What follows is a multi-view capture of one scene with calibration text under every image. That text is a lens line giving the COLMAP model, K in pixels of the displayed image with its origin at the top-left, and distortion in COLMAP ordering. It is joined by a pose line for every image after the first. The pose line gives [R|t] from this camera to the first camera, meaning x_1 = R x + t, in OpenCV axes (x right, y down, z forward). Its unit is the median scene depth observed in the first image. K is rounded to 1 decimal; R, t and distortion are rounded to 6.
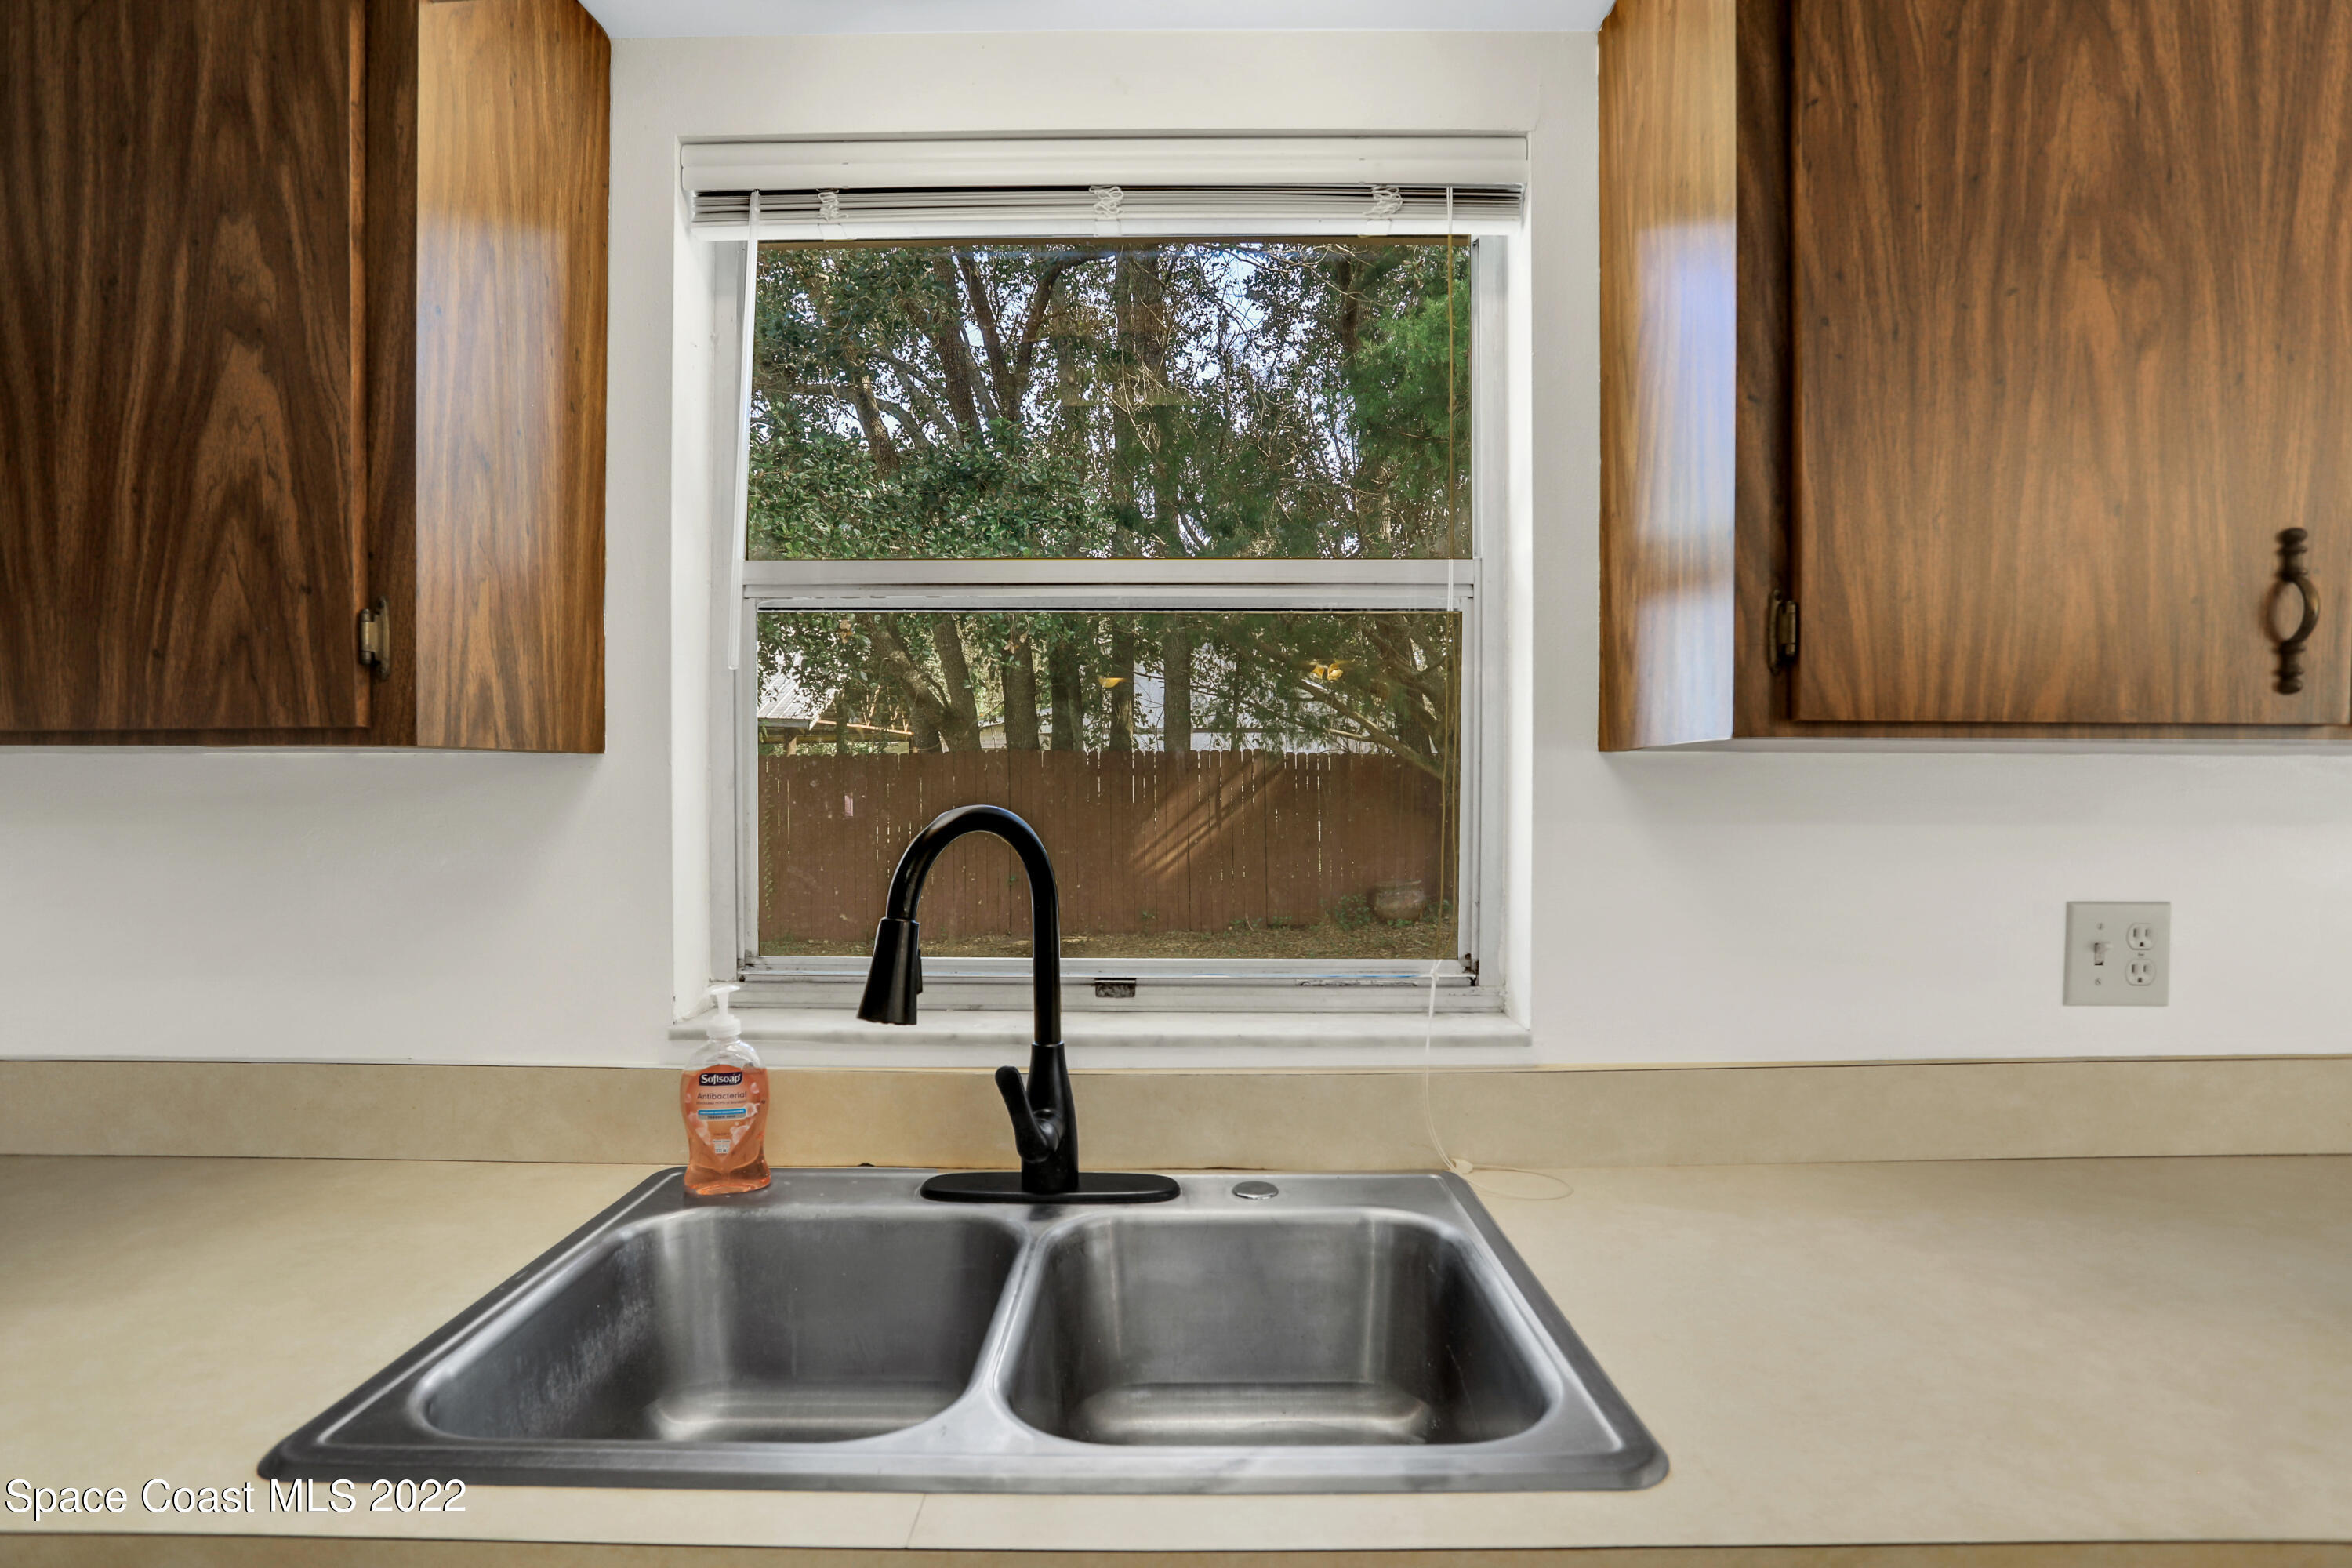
lens RADIAL K [[1149.5, 0, 1177.3], [0, 1149.5, 796.3], [0, 0, 1]] dist [-0.072744, 0.032183]
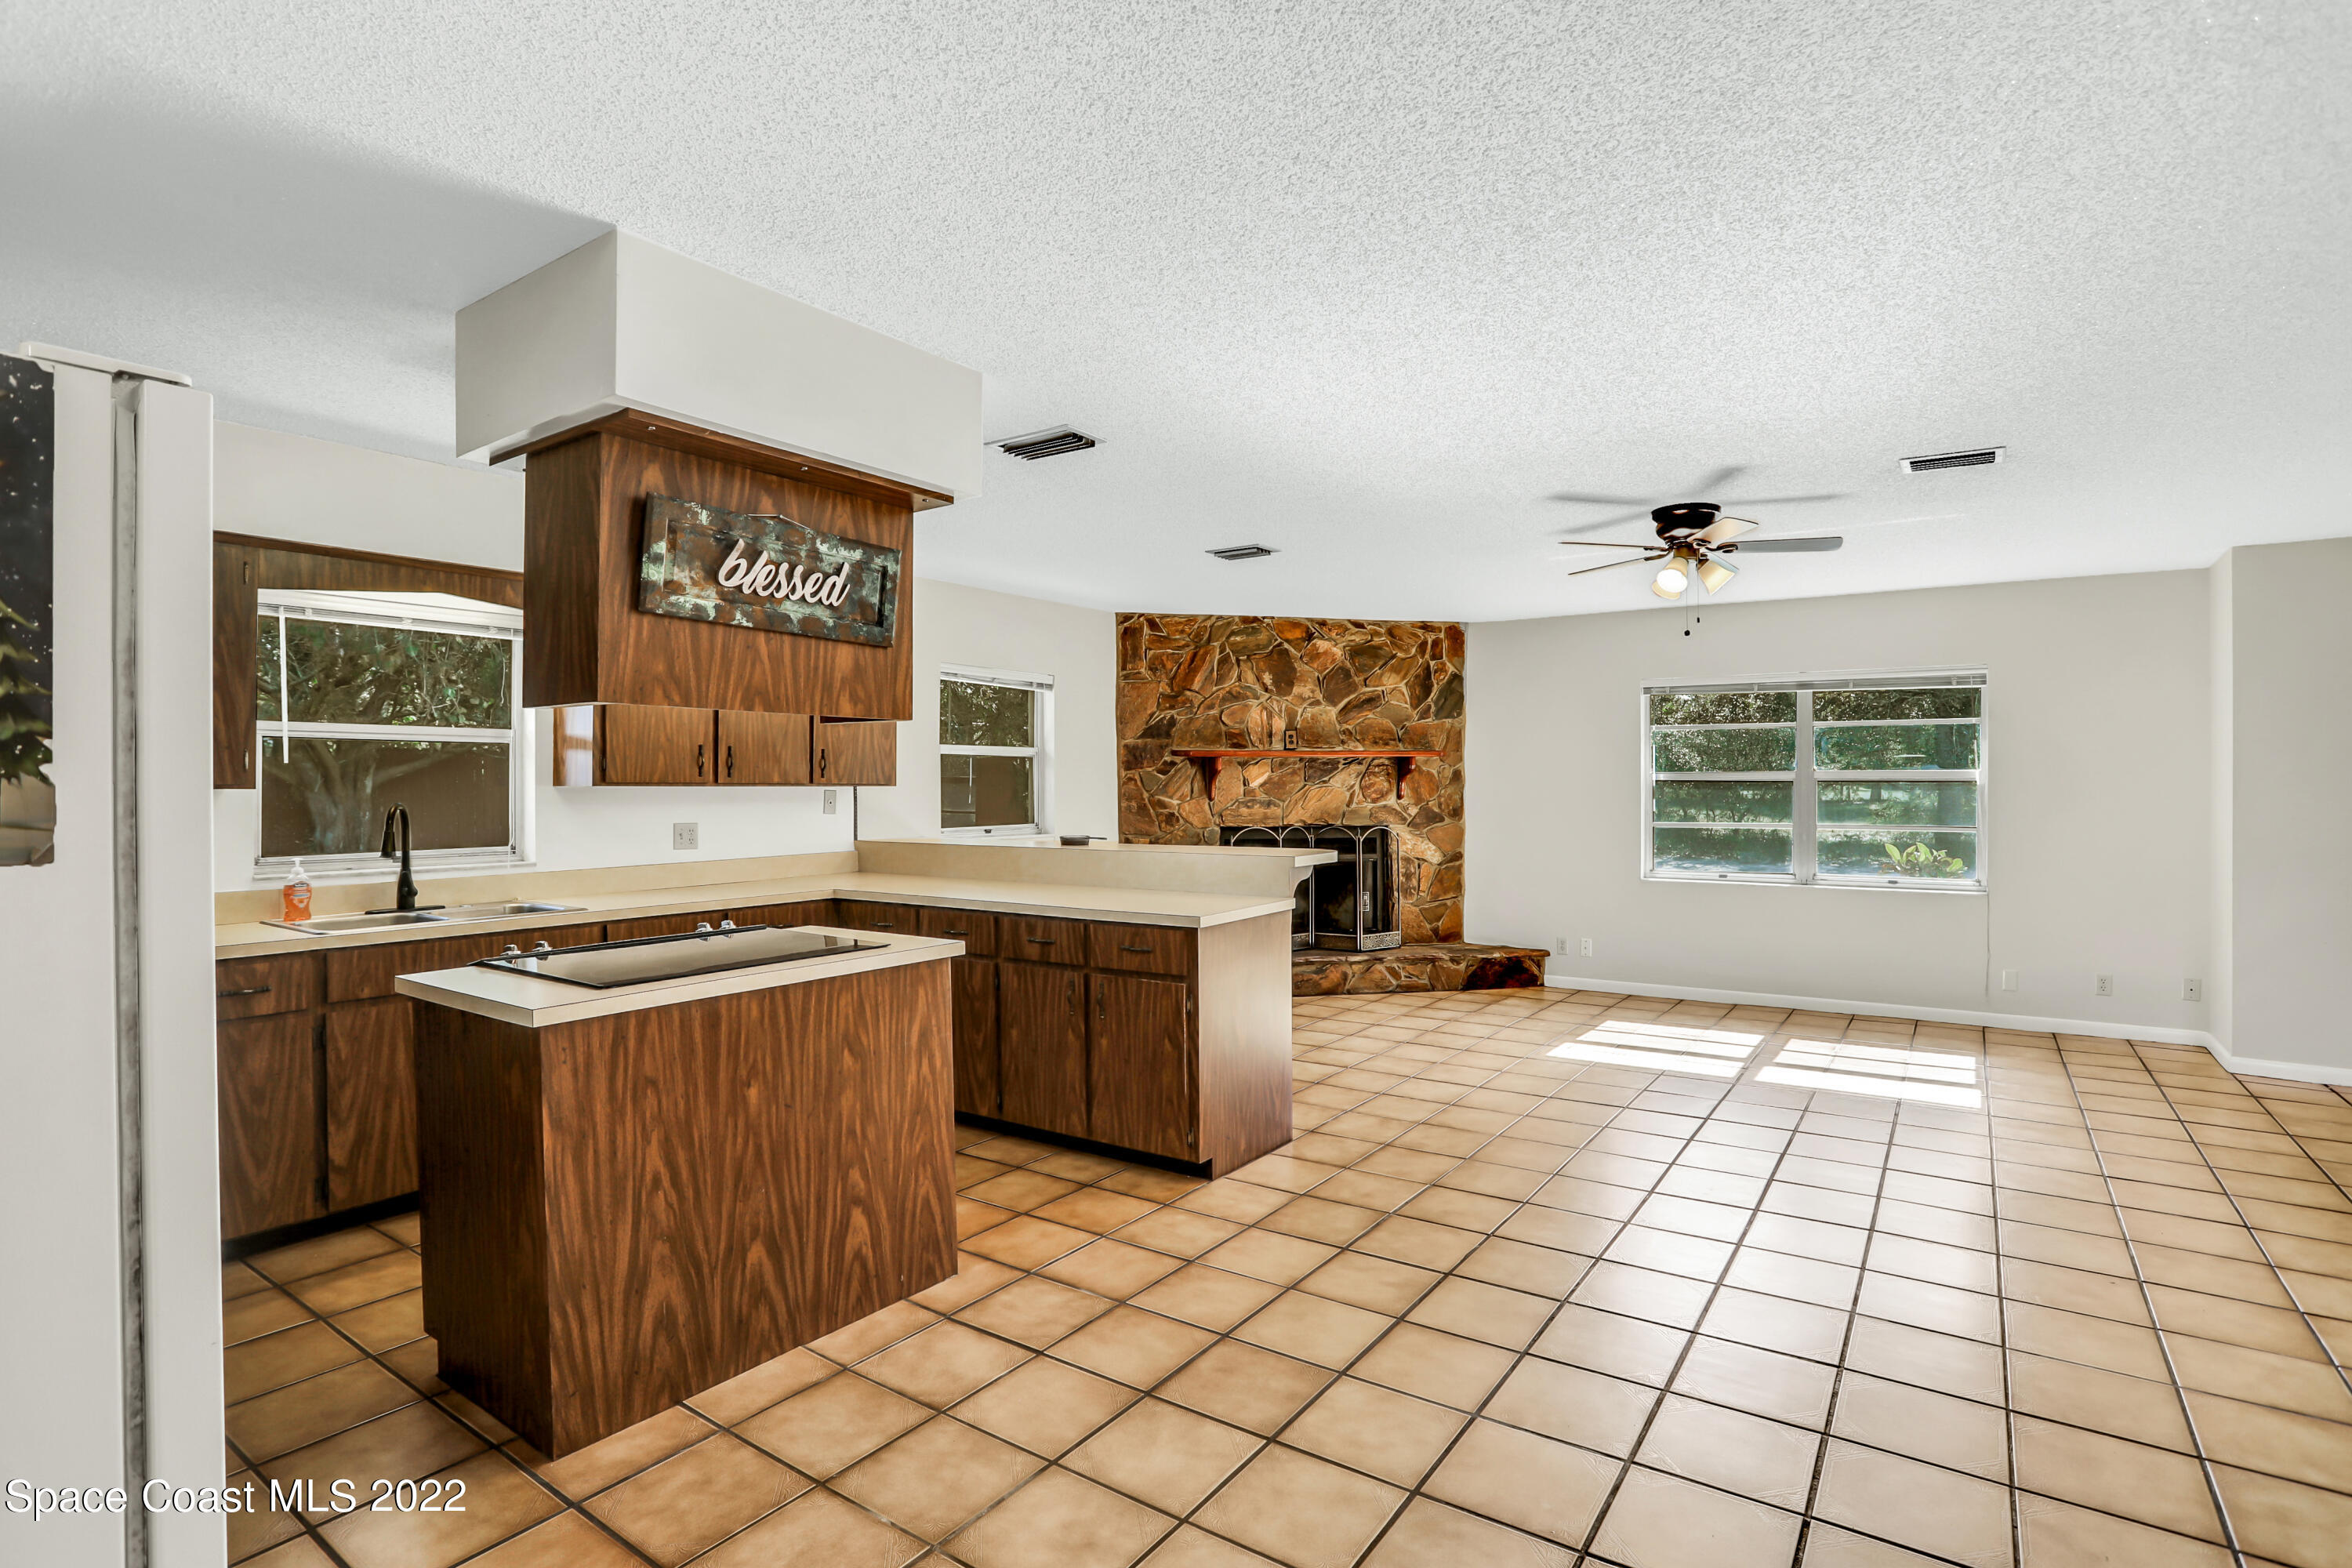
lens RADIAL K [[1149.5, 0, 1175.5], [0, 1149.5, 787.6], [0, 0, 1]] dist [-0.072744, 0.032183]
pose [[0.577417, -0.005459, 0.816431, -1.497014], [0.008168, 0.999966, 0.000910, -0.022955], [-0.816408, 0.006143, 0.577442, -2.846493]]
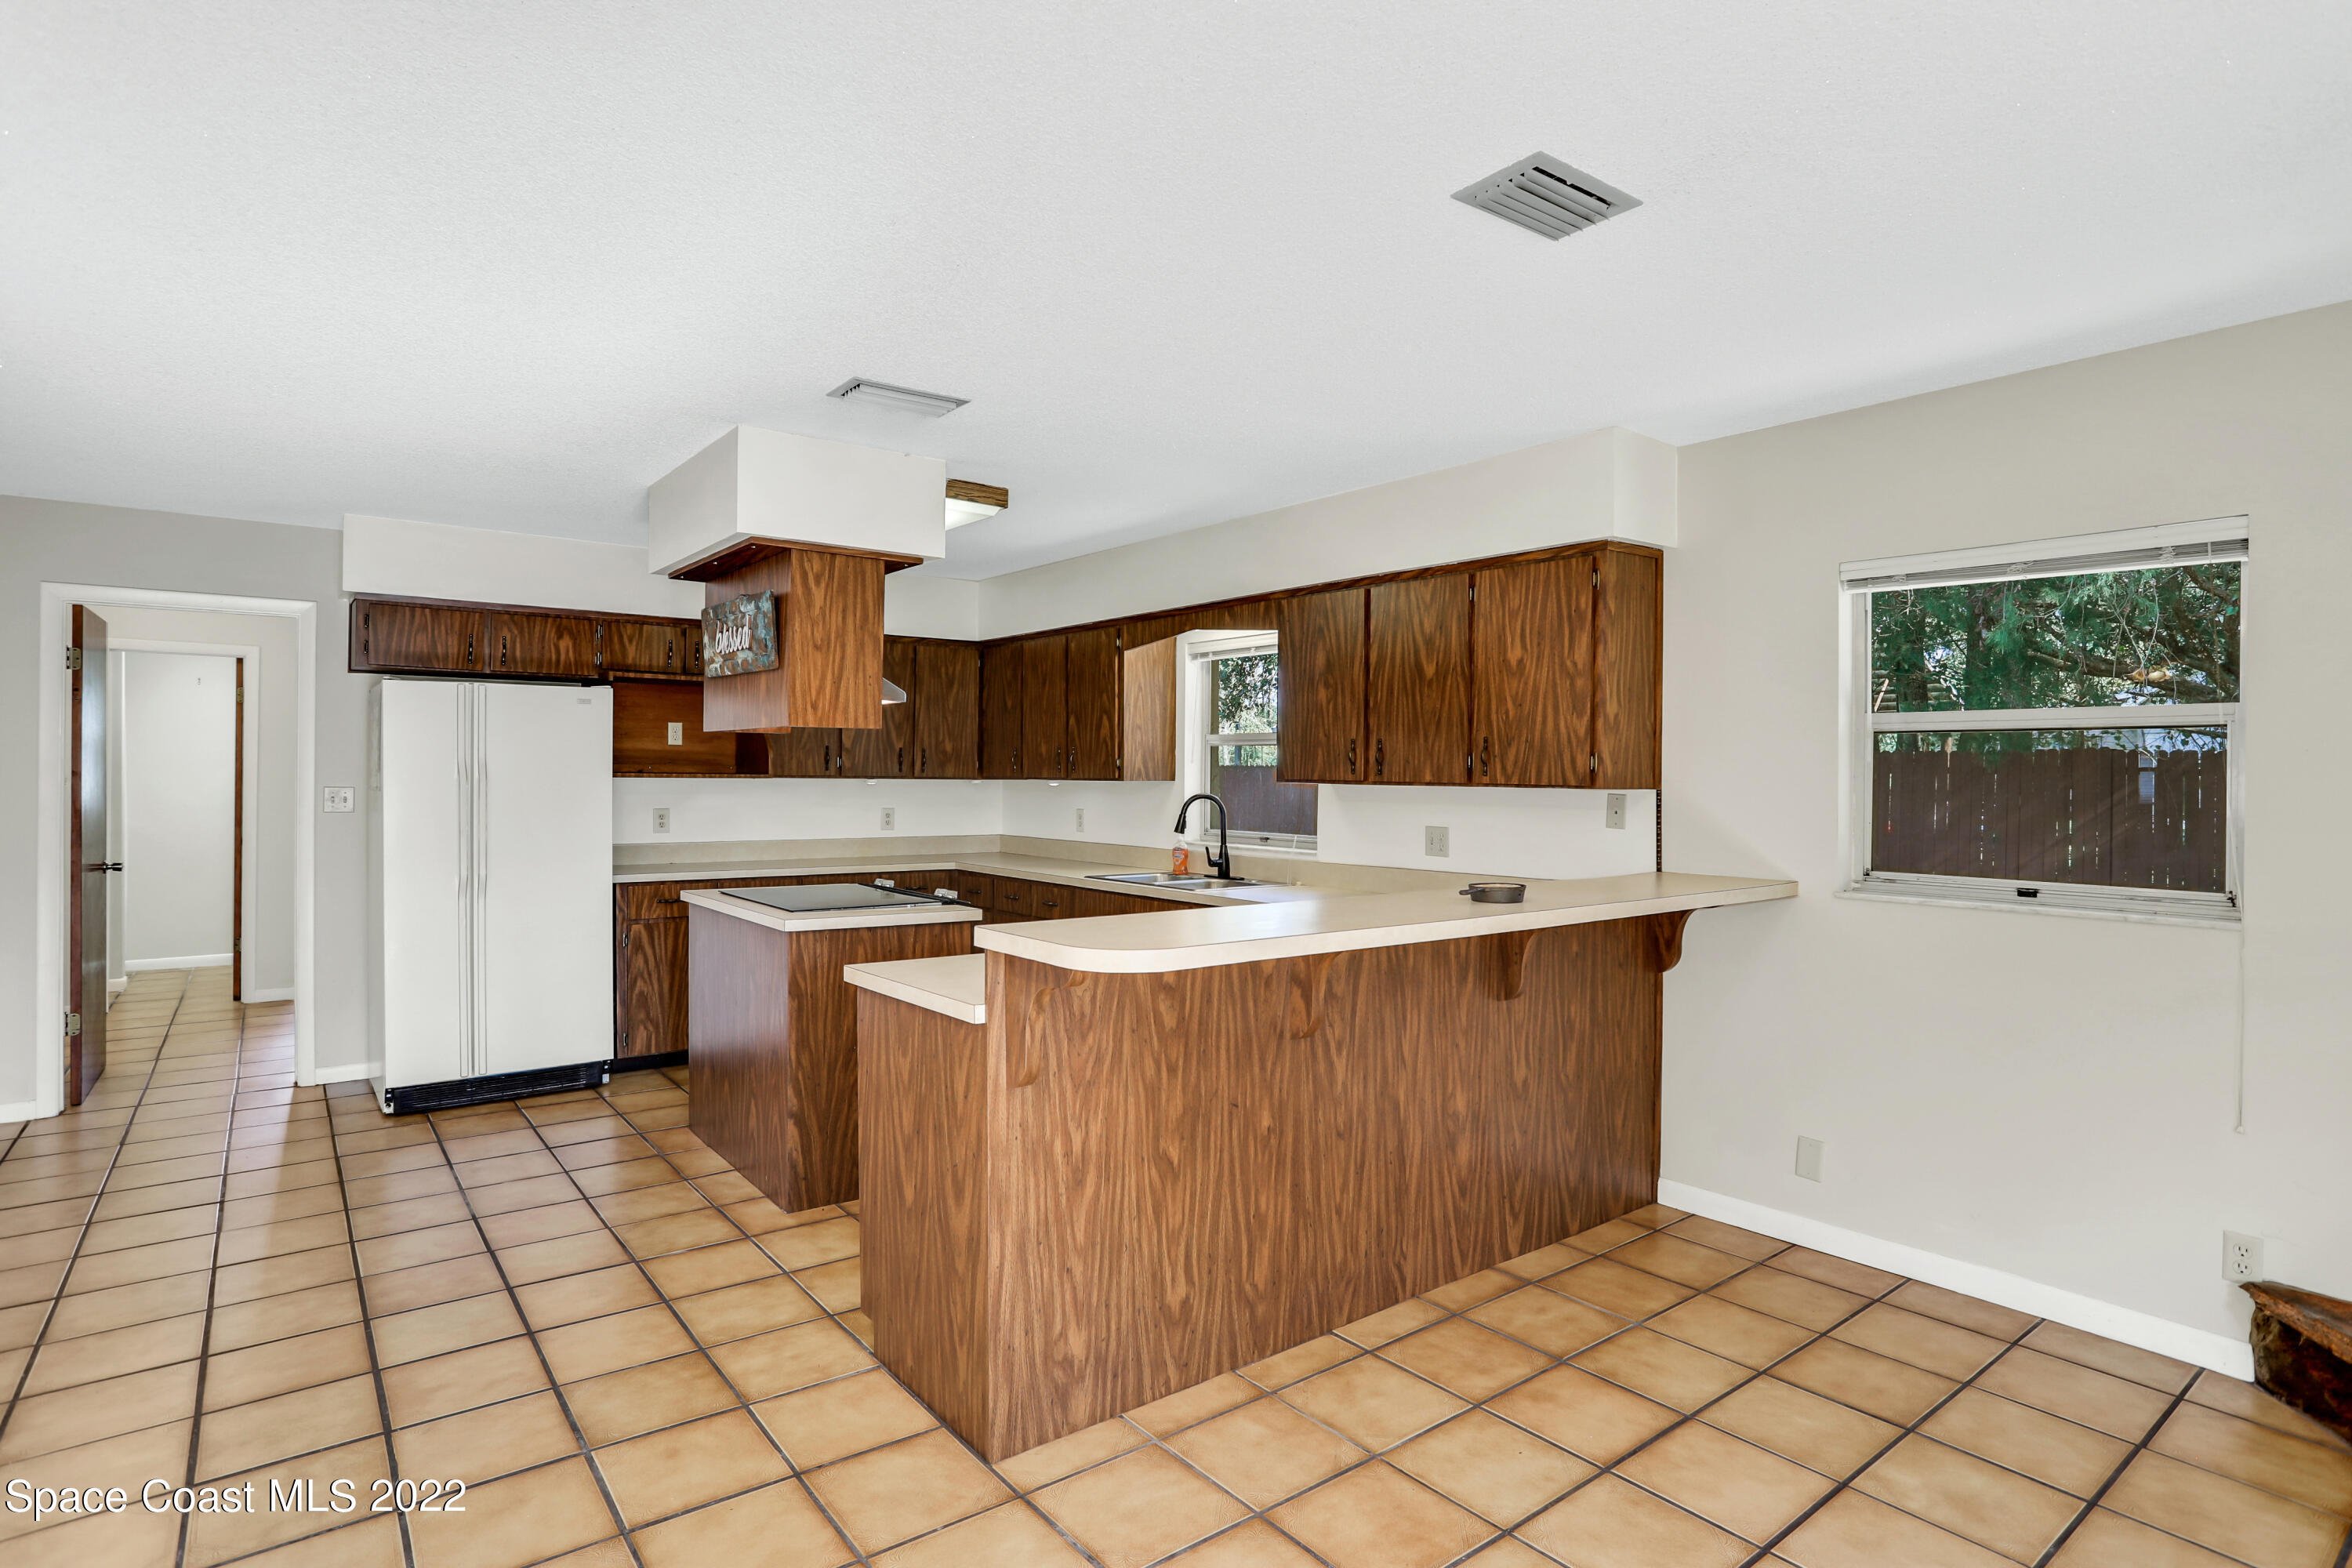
lens RADIAL K [[1206.2, 0, 1174.8], [0, 1206.2, 776.8], [0, 0, 1]] dist [-0.043205, 0.008868]
pose [[0.612235, 0.007022, -0.790645, 3.423946], [-0.012679, 0.999919, -0.000937, -0.049483], [0.790574, 0.010598, 0.612274, -2.034697]]
